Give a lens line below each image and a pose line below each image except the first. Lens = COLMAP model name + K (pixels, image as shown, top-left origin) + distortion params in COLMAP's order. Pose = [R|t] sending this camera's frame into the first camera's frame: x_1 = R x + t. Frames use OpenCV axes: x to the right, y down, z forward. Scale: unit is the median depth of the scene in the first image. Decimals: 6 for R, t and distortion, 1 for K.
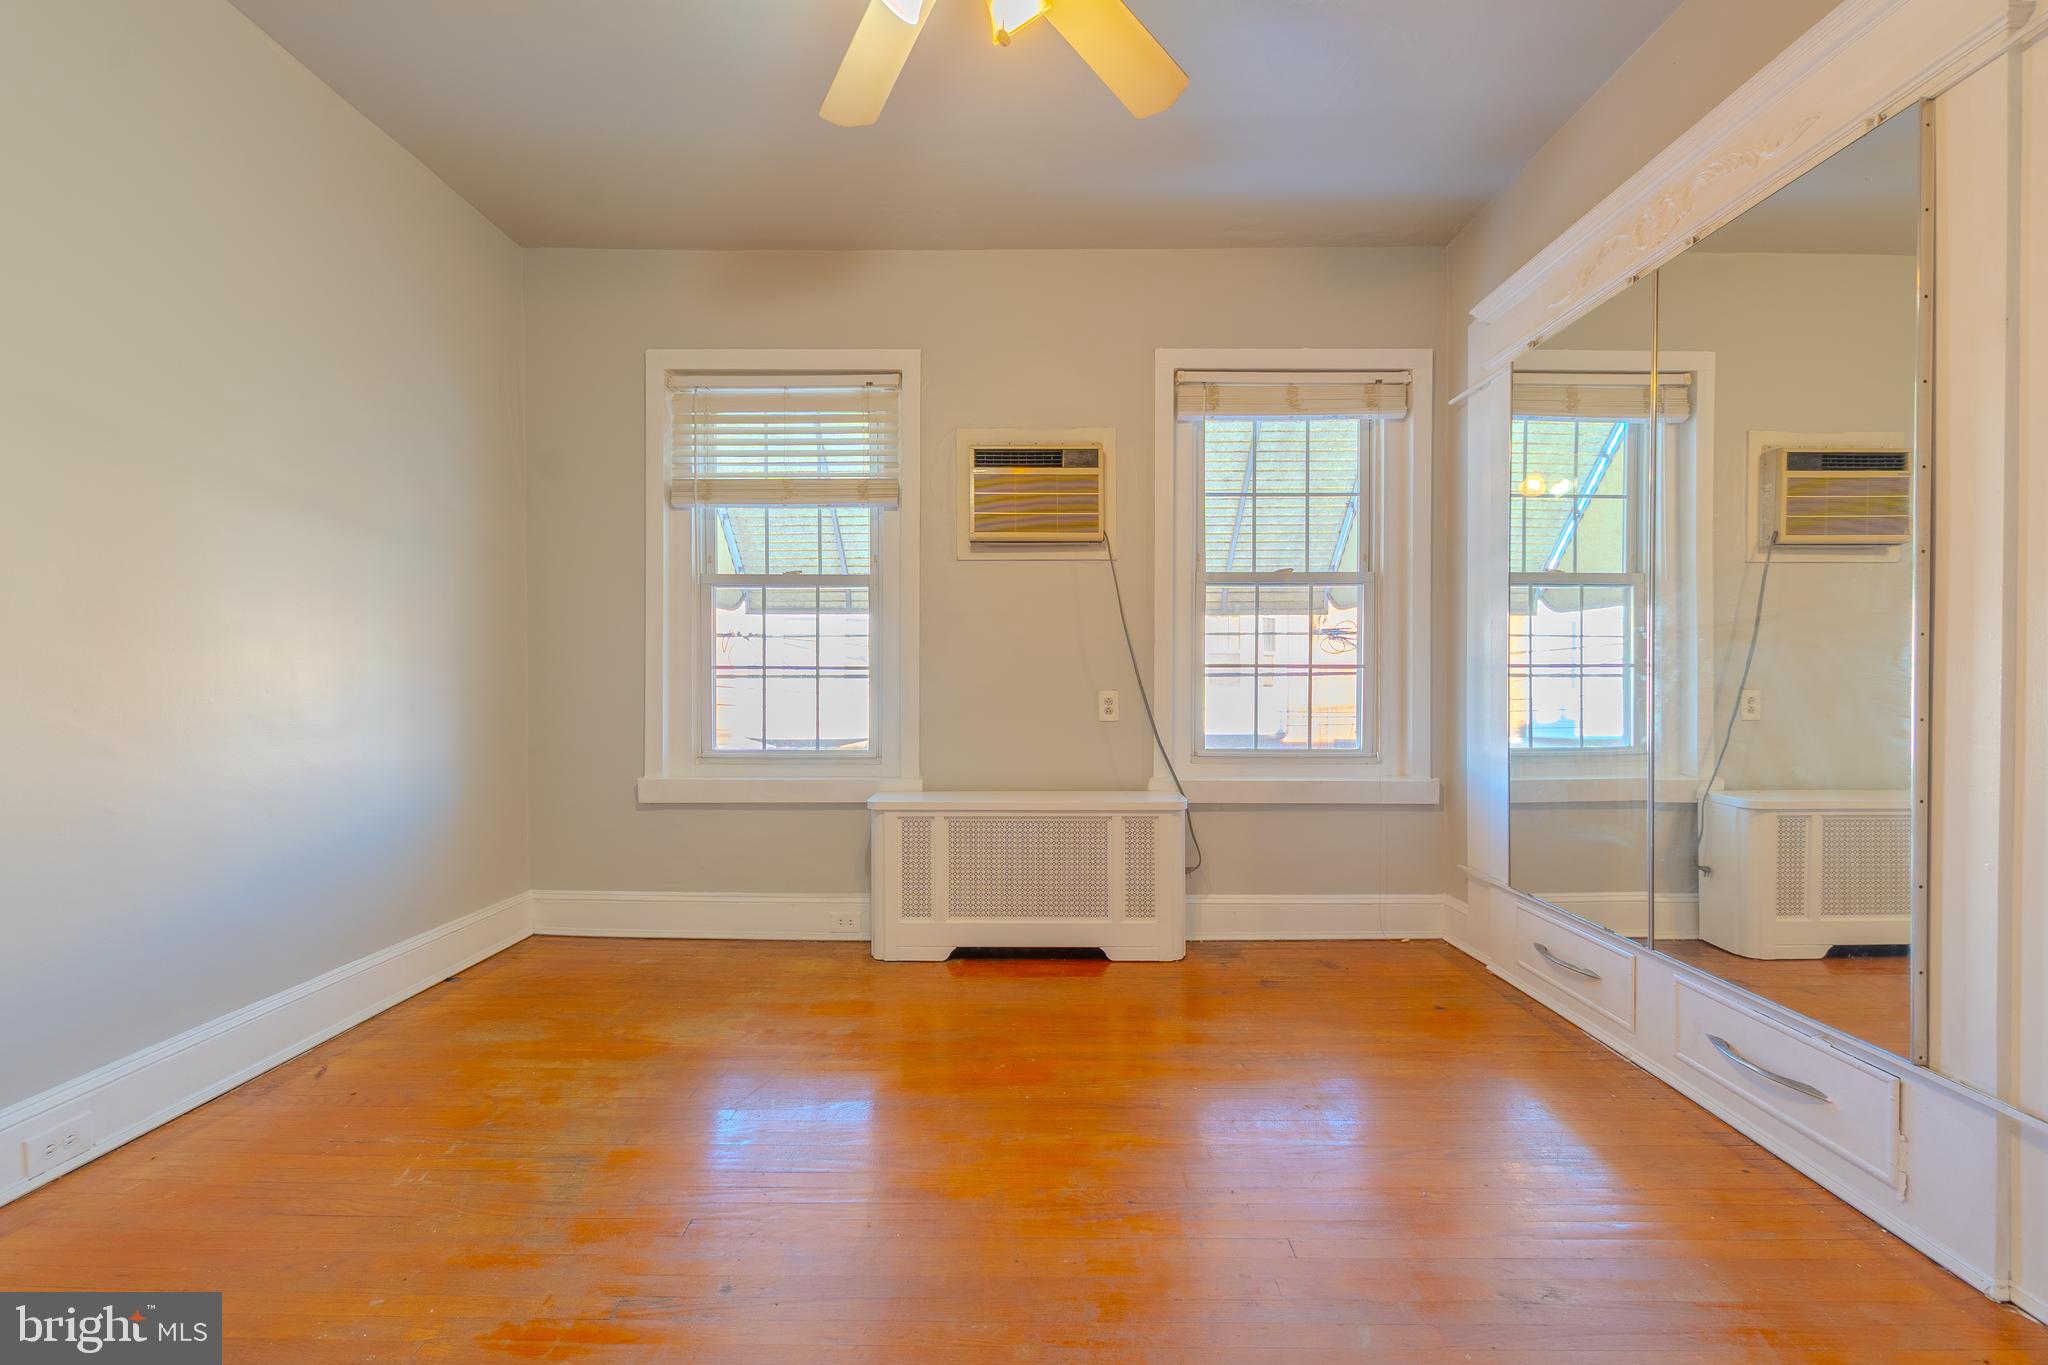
lens RADIAL K [[872.3, 0, 1016.9], [0, 872.3, 678.0], [0, 0, 1]] dist [-0.000288, -0.000823]
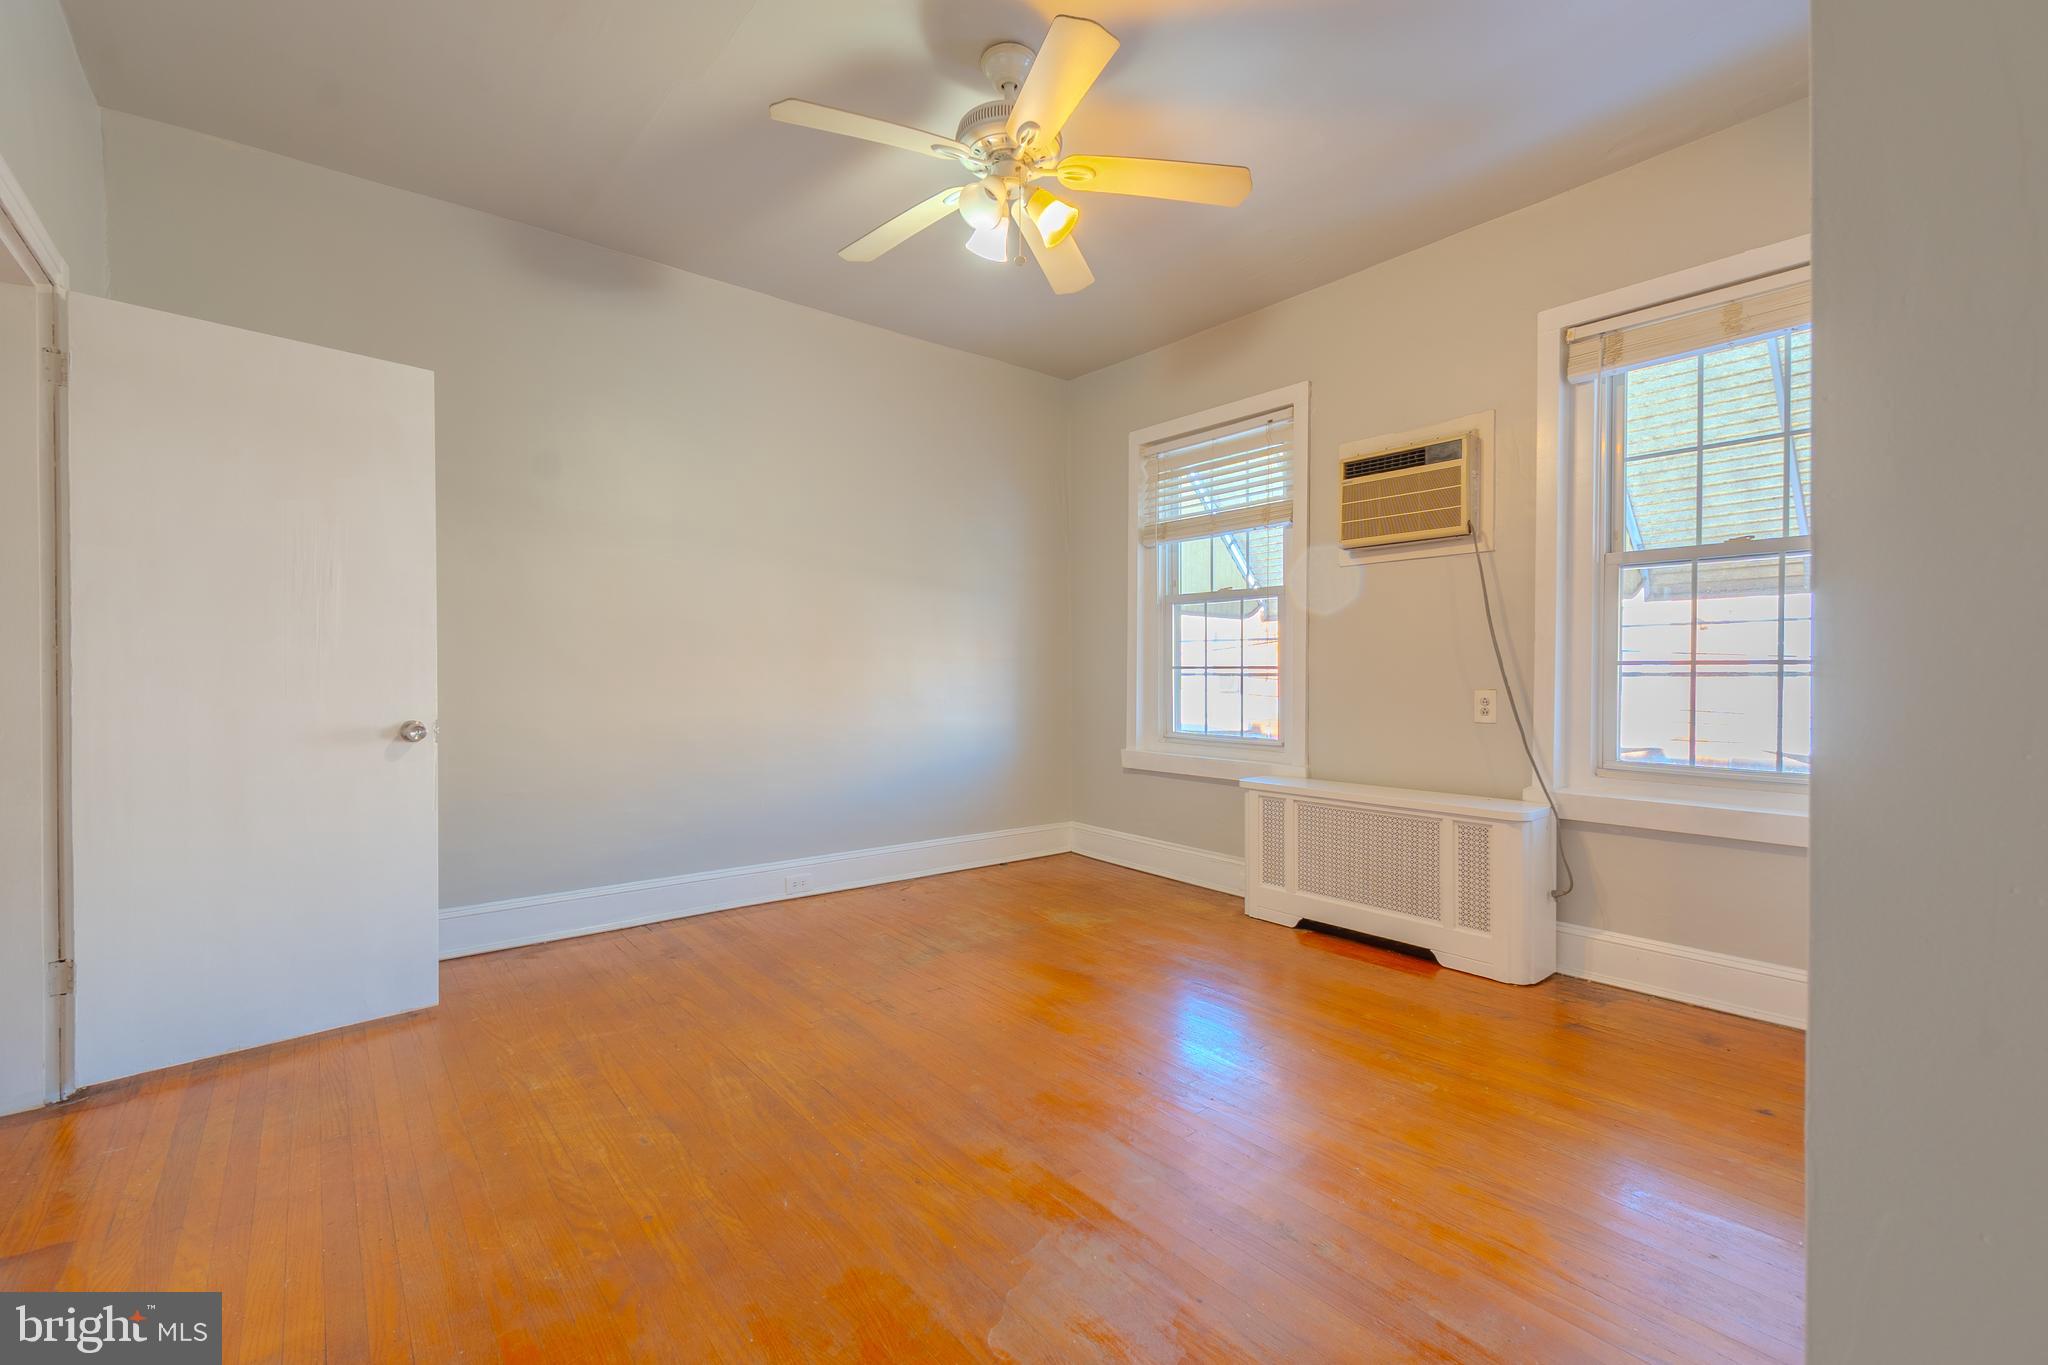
lens RADIAL K [[872.3, 0, 1016.9], [0, 872.3, 678.0], [0, 0, 1]] dist [-0.000288, -0.000823]
pose [[0.631688, 0.004695, -0.775208, 0.522729], [-0.003103, 0.999989, 0.003528, -0.000788], [0.775216, 0.000177, 0.631696, 0.011910]]
